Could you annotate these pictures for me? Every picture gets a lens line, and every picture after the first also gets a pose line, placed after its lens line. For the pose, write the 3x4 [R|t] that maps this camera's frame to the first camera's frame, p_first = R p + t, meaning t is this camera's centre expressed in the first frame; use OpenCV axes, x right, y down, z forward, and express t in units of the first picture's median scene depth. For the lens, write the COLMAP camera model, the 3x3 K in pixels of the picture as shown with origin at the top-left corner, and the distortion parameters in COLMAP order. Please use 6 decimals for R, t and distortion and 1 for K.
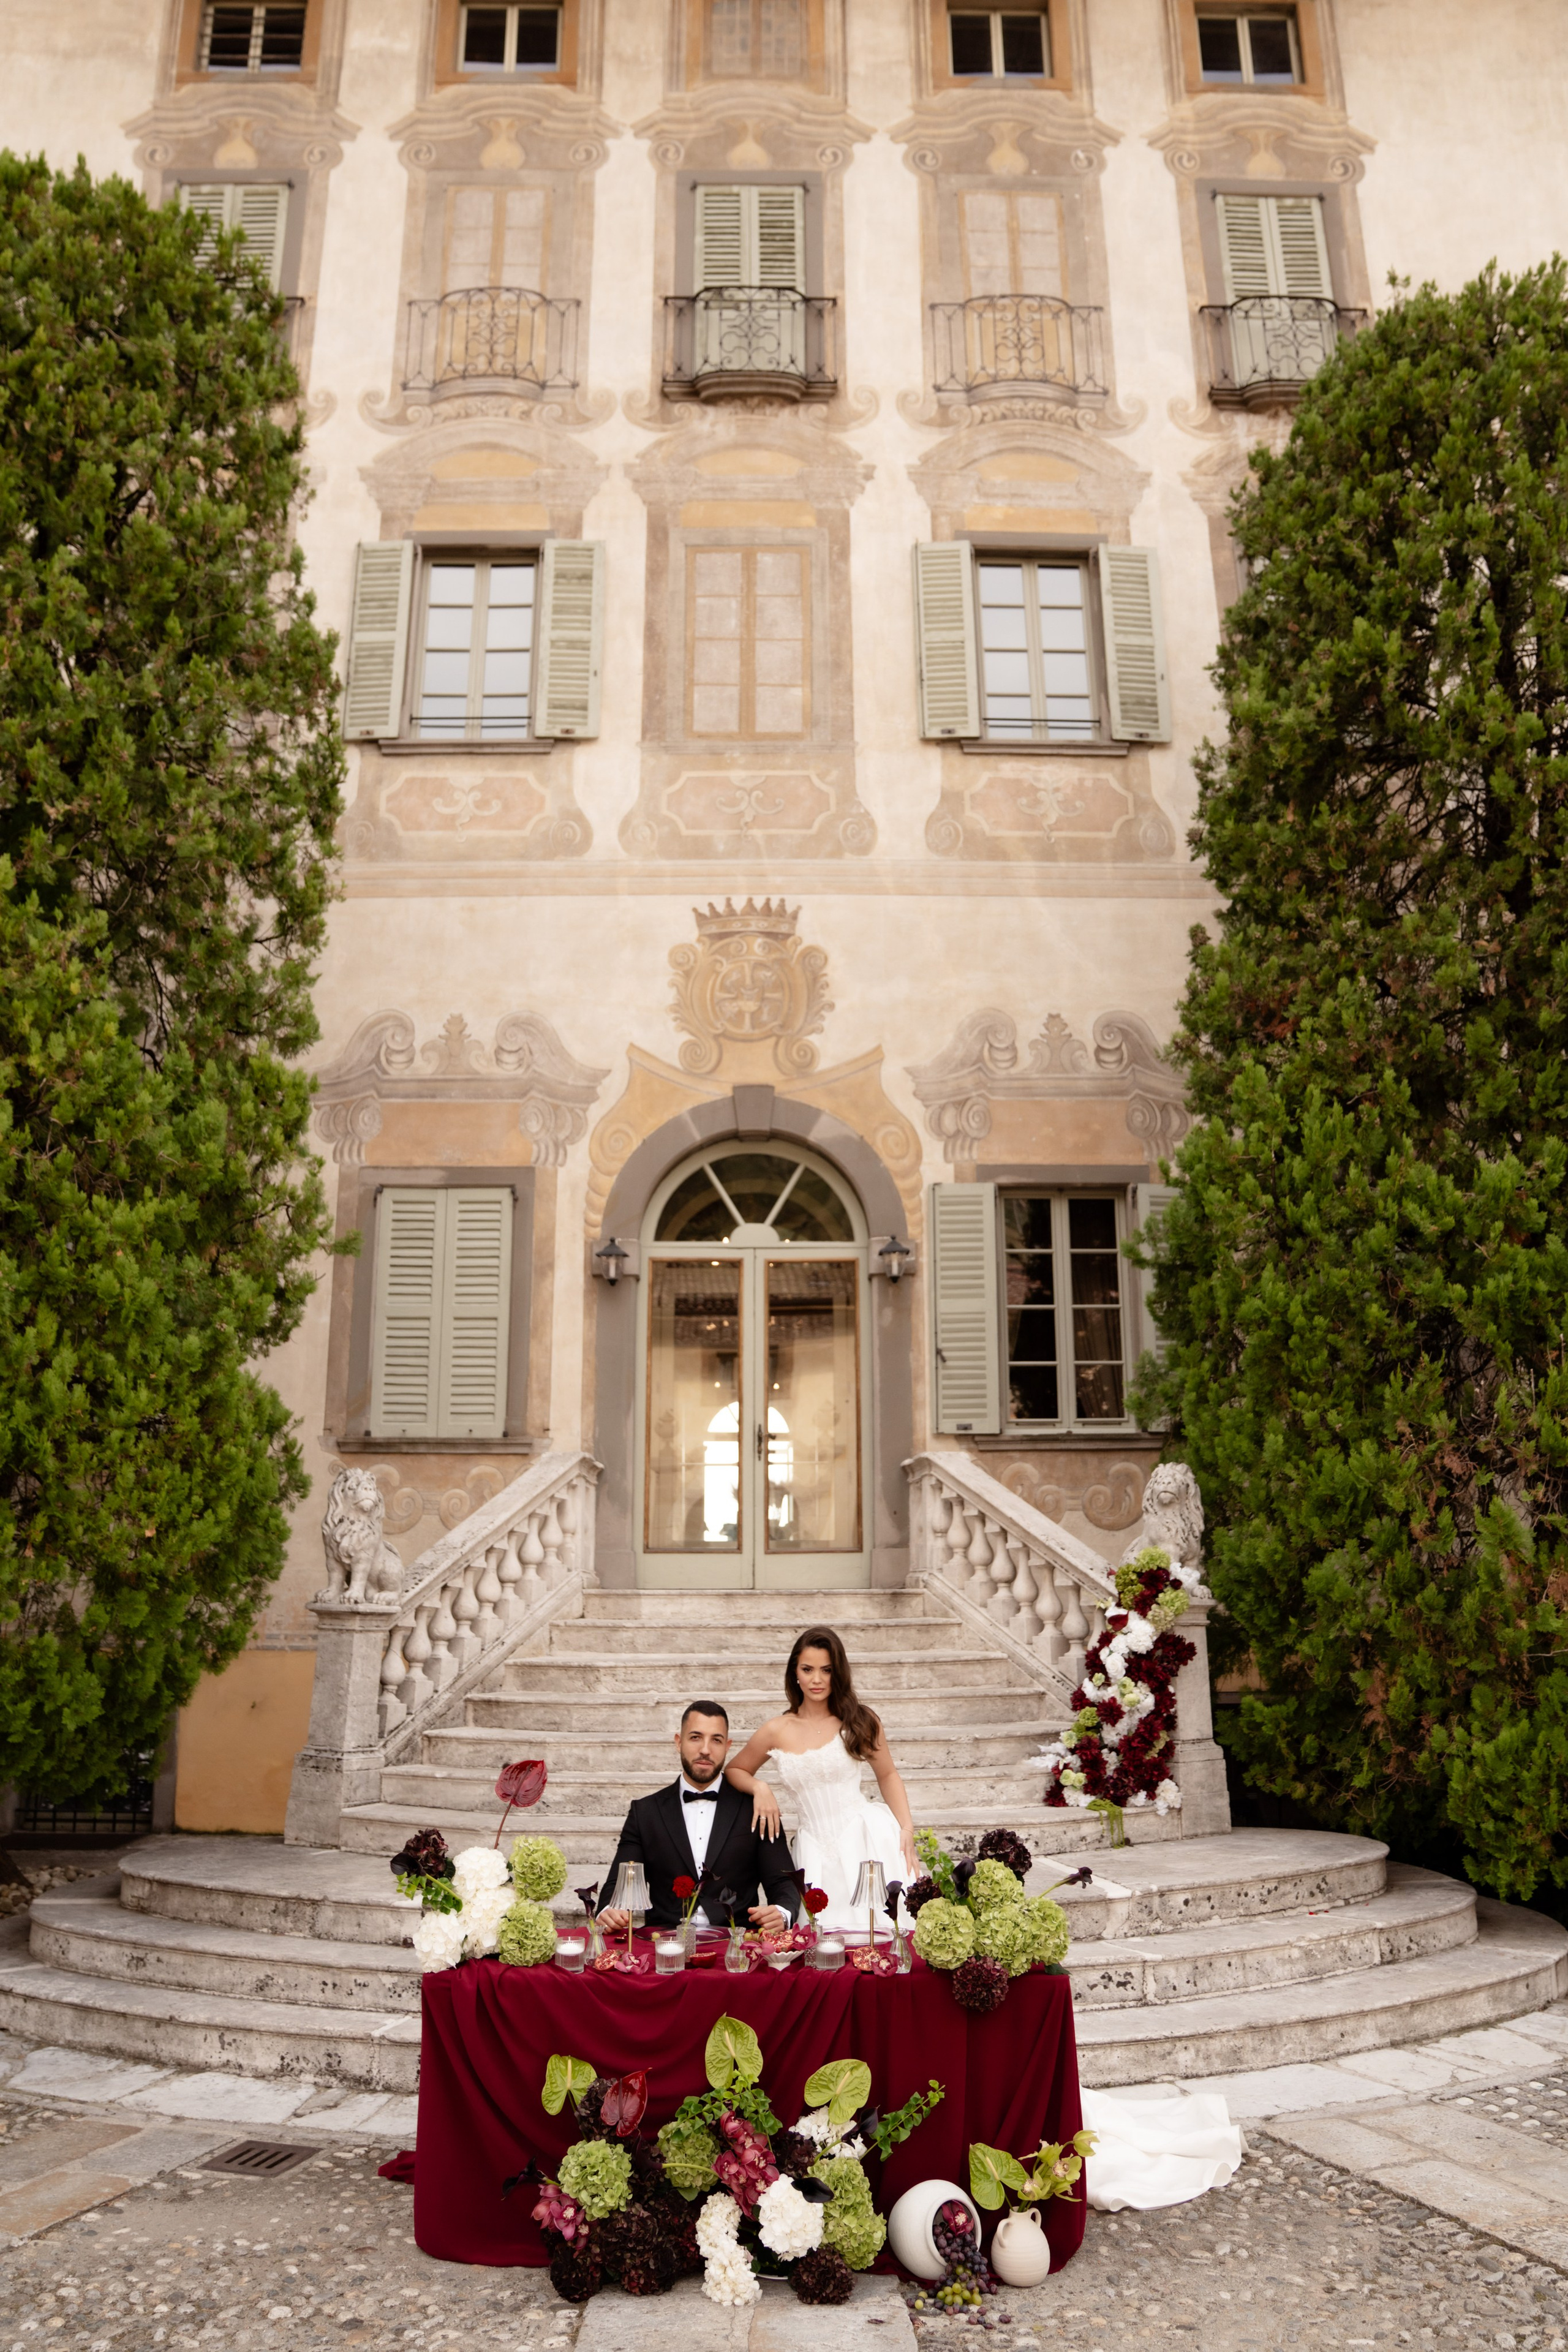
lens RADIAL K [[1725.6, 0, 795.0], [0, 1725.6, 1163.5], [0, 0, 1]] dist [-0.135630, 0.101946]
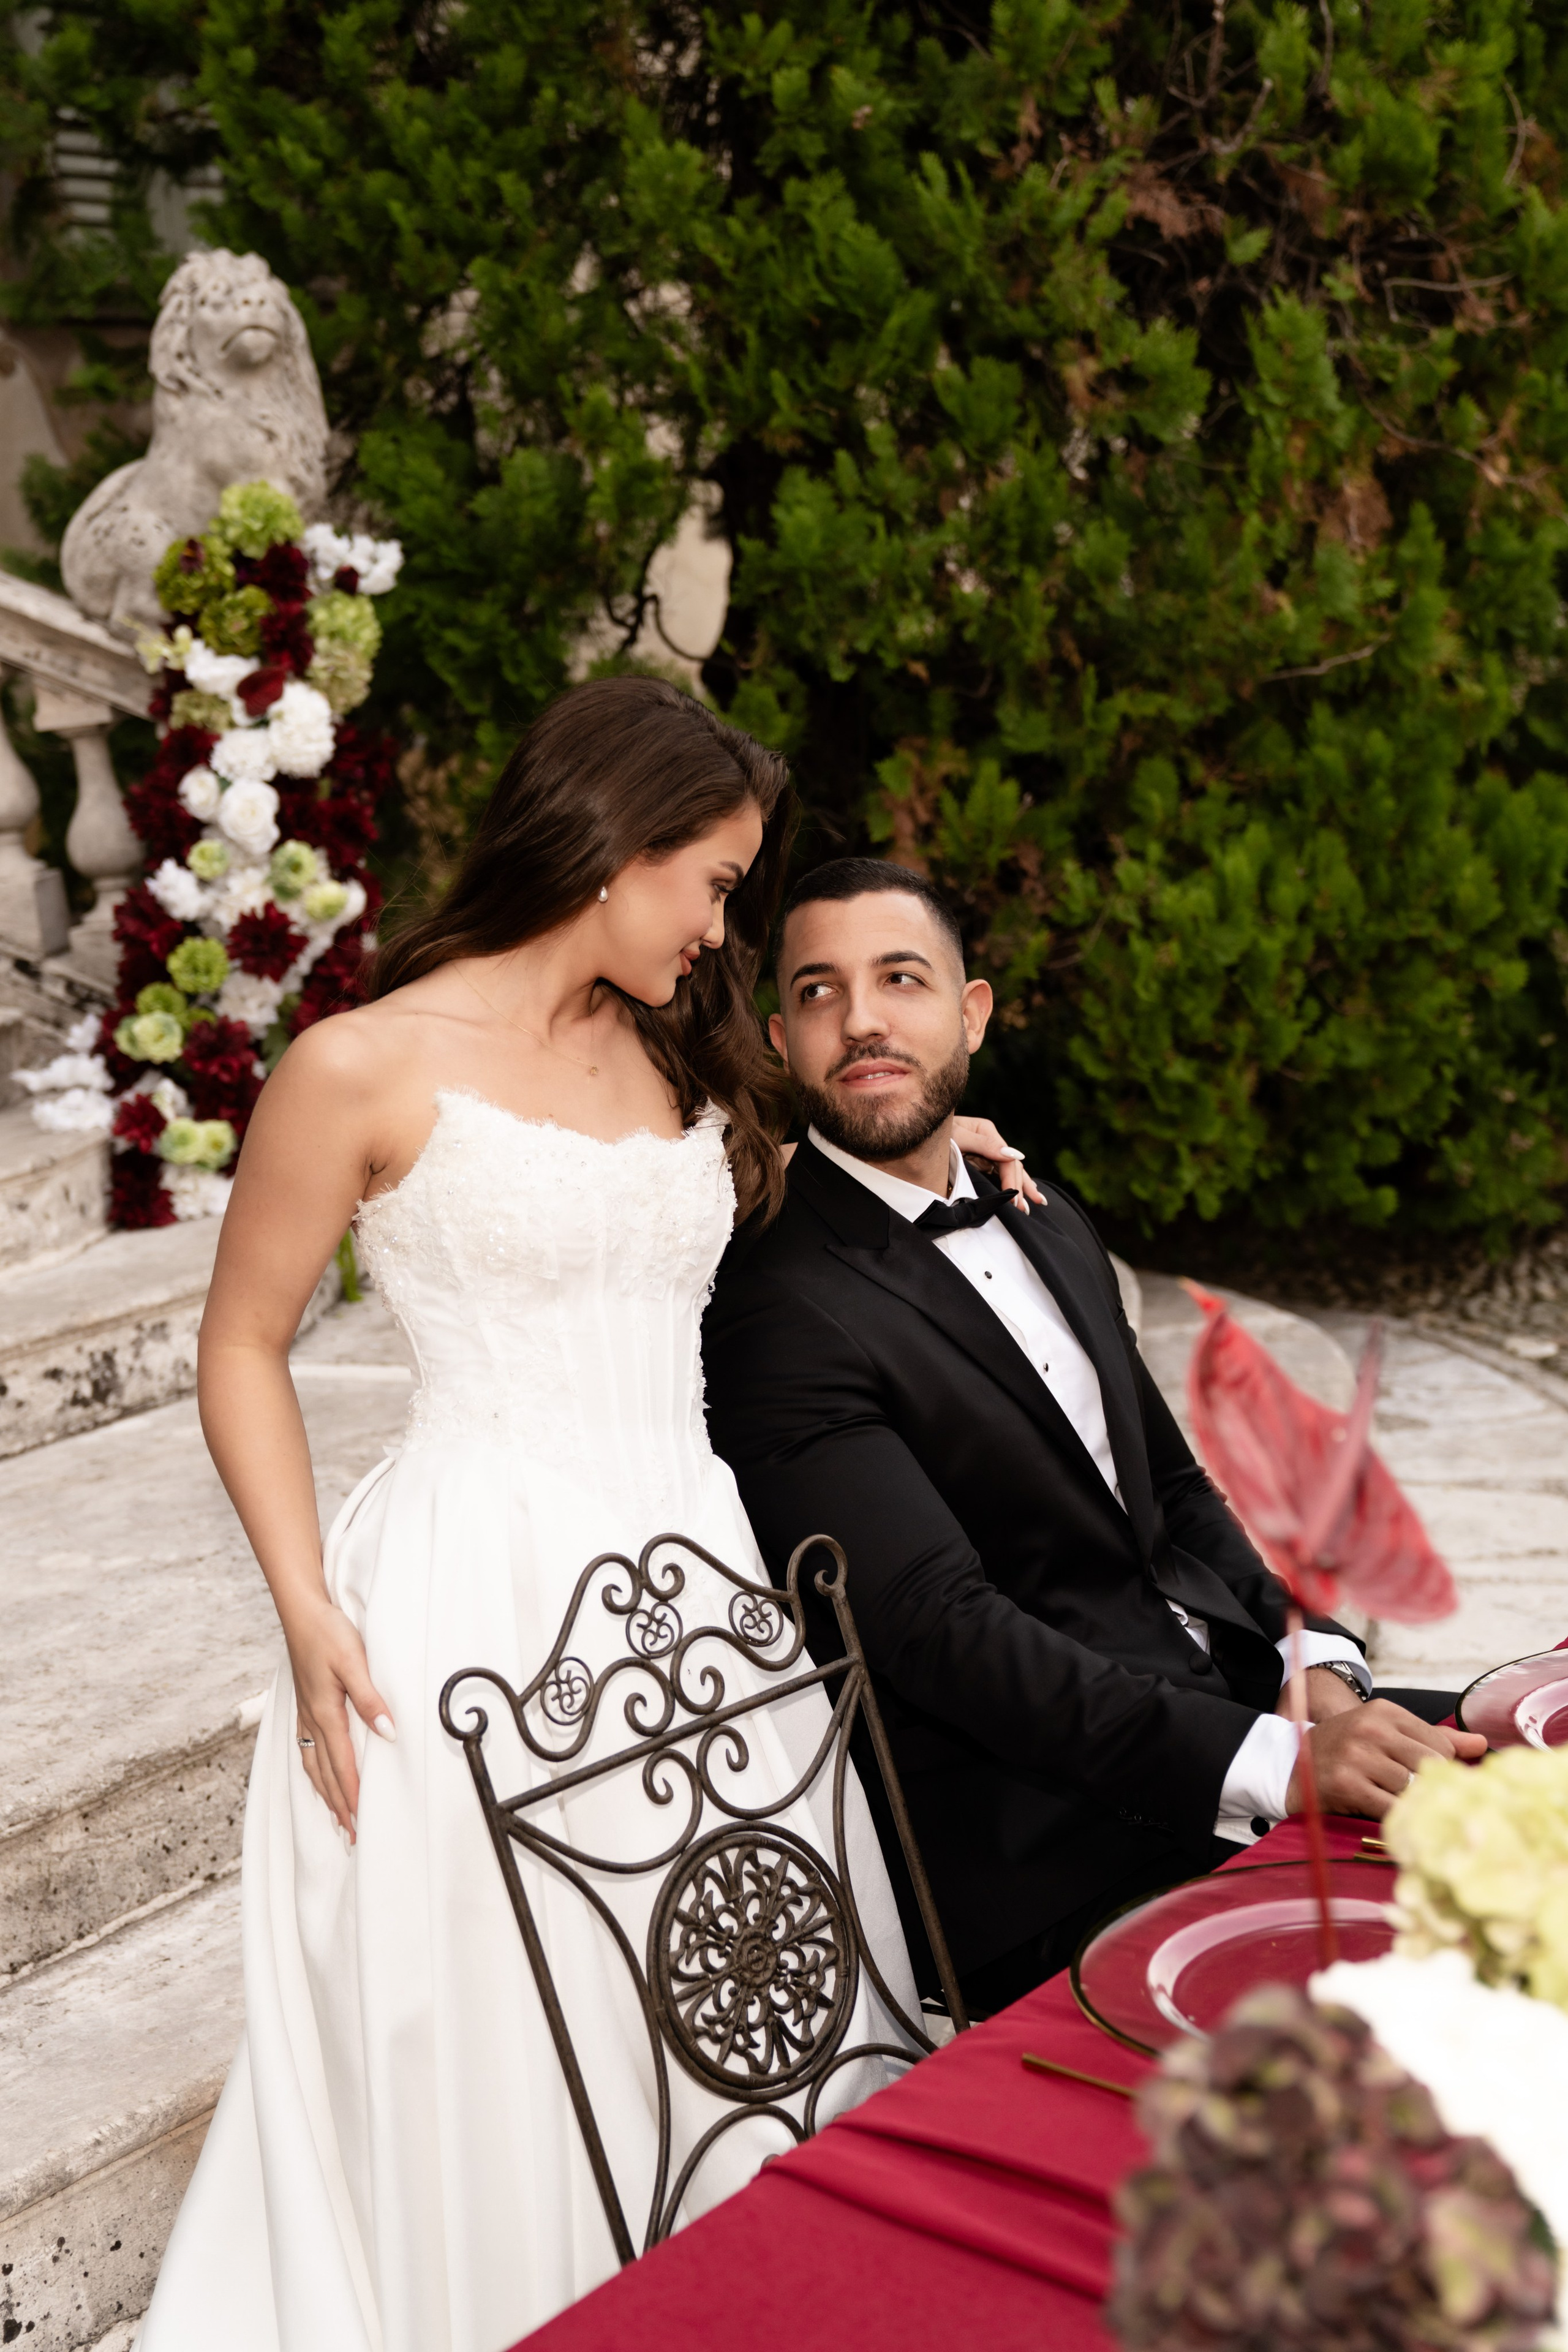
lens RADIAL K [[3031.7, 0, 709.1], [0, 3031.7, 1118.3], [0, 0, 1]] dist [0.019987, 0.383607]
pose [[0.654250, -0.172160, 0.736422, -0.225744], [-0.088987, 0.949457, 0.301021, 0.157859], [-0.751025, -0.262475, 0.605862, 0.533372]]
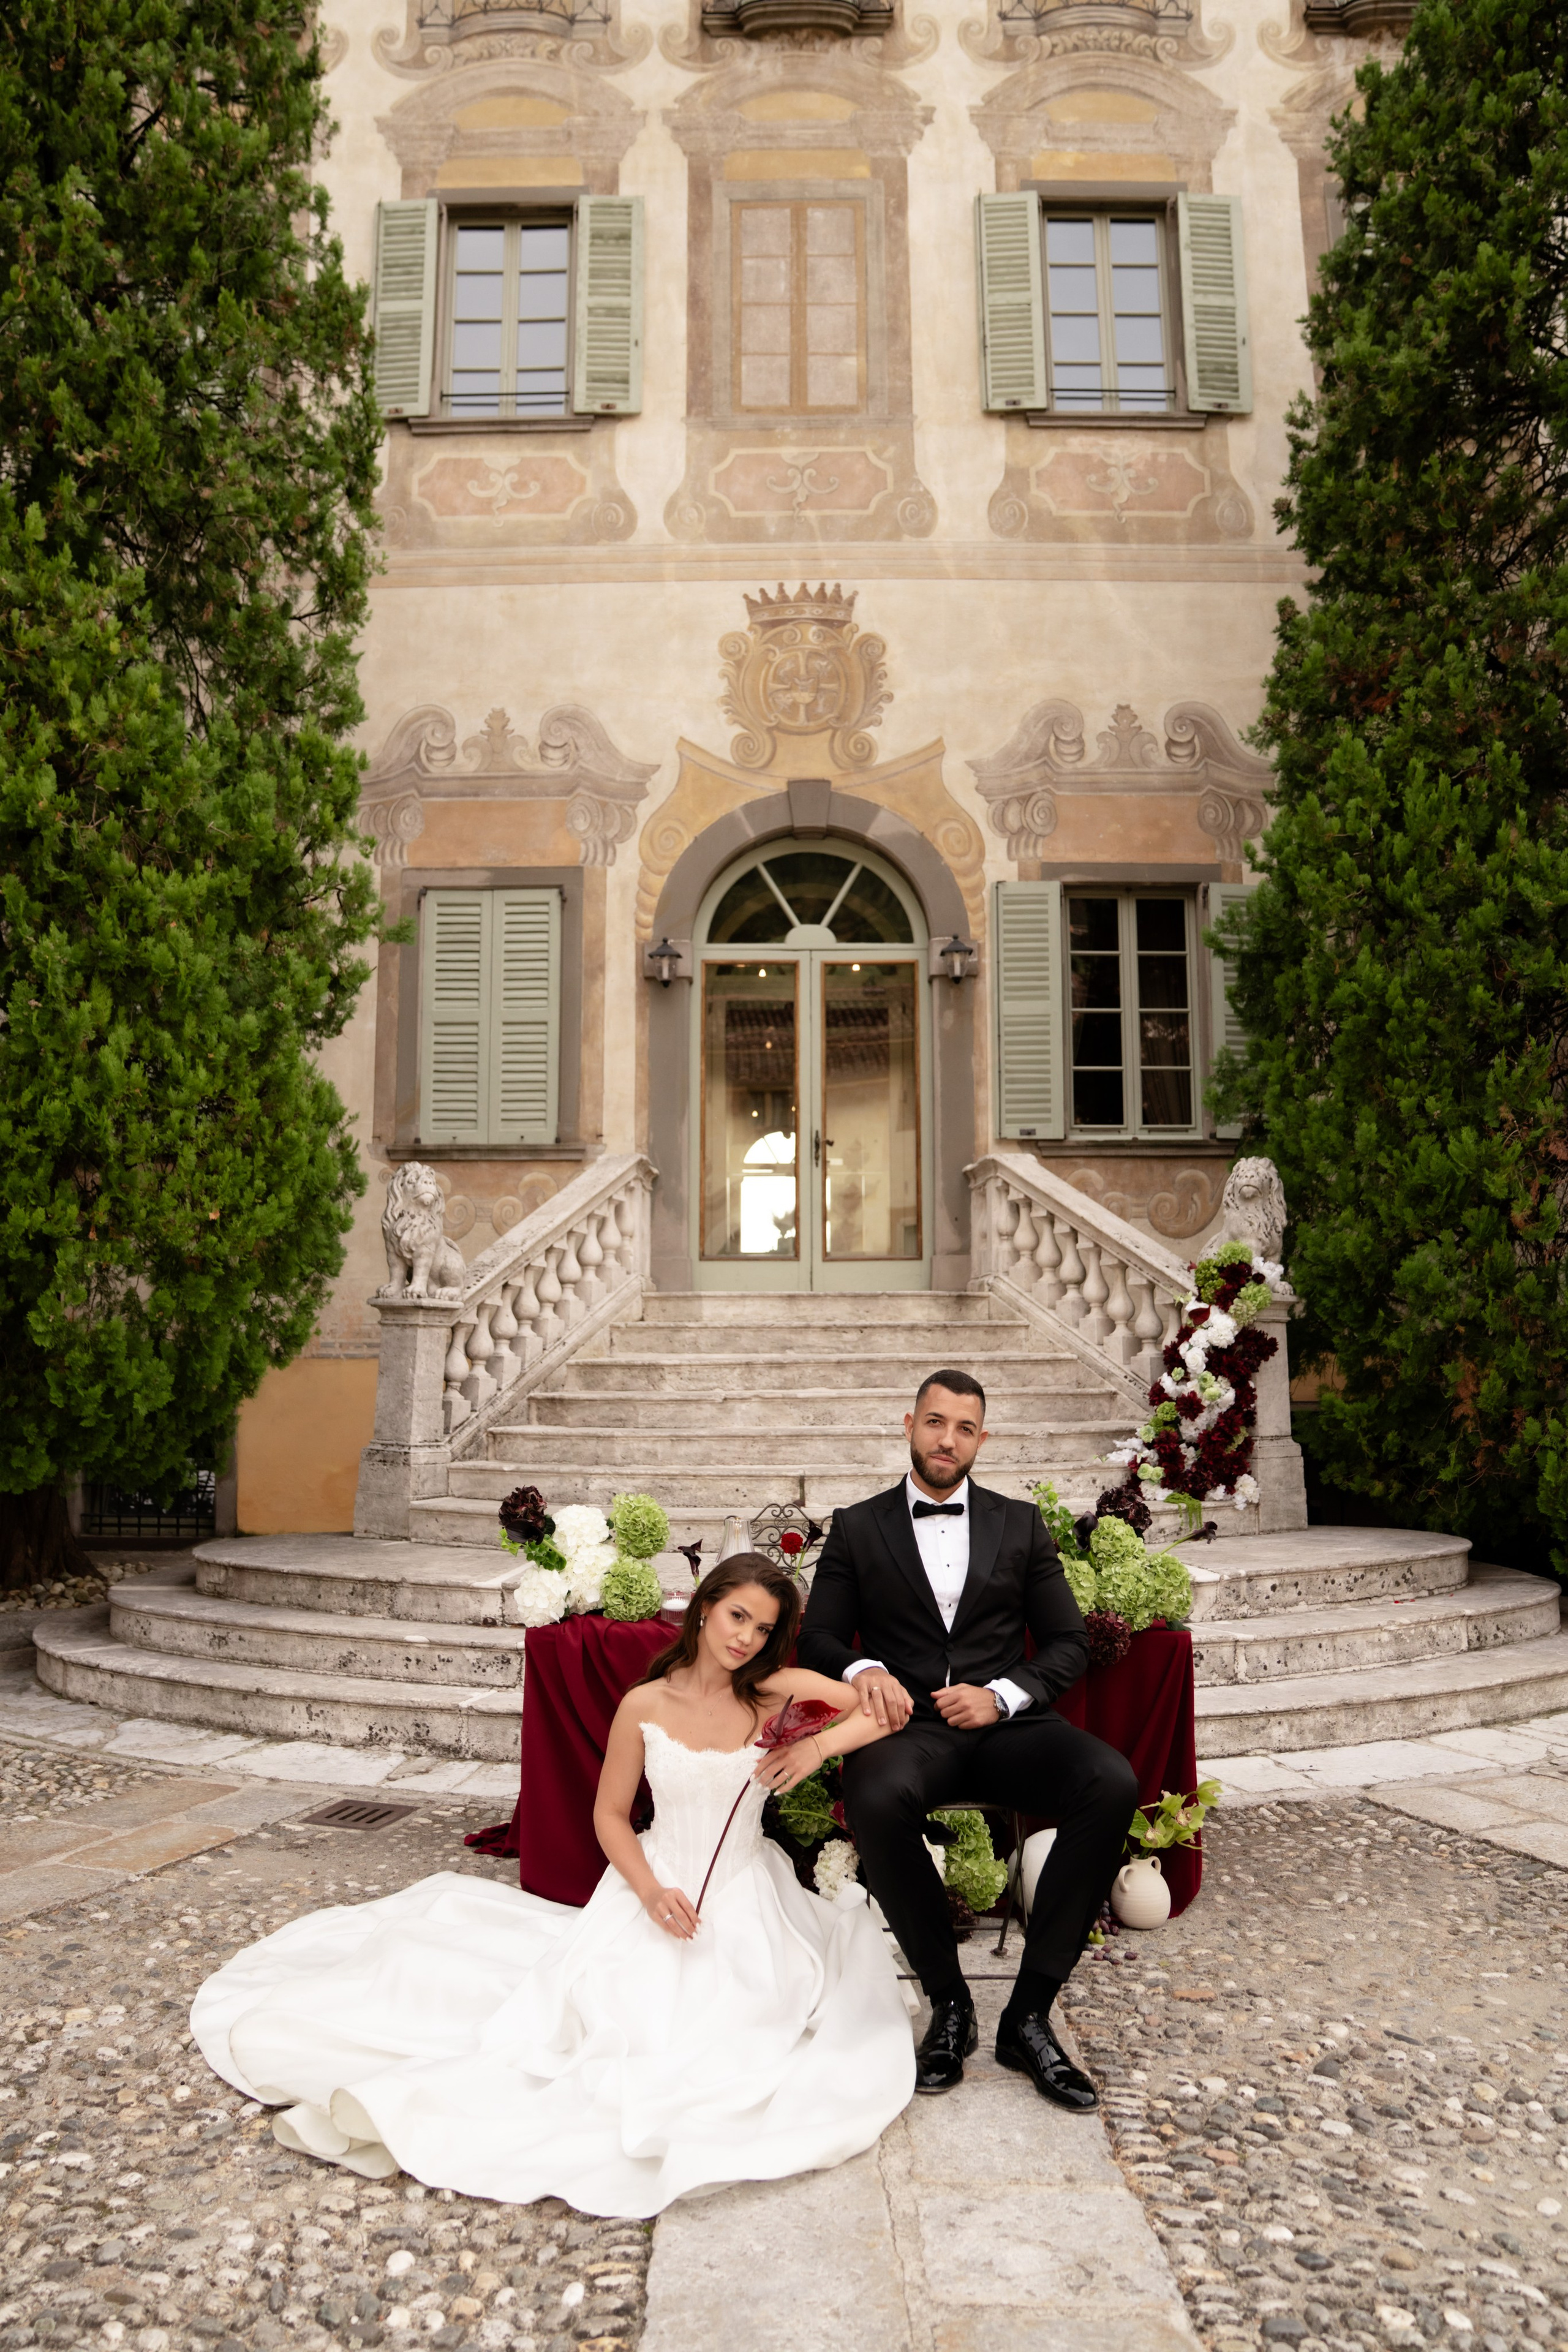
lens RADIAL K [[1738.2, 0, 759.4], [0, 1738.2, 1152.8], [0, 0, 1]] dist [-0.139351, 0.110056]
pose [[0.999479, -0.000586, -0.032264, -0.030201], [0.005002, 0.990562, 0.136974, 0.041049], [0.031880, -0.137064, 0.990049, 0.029378]]
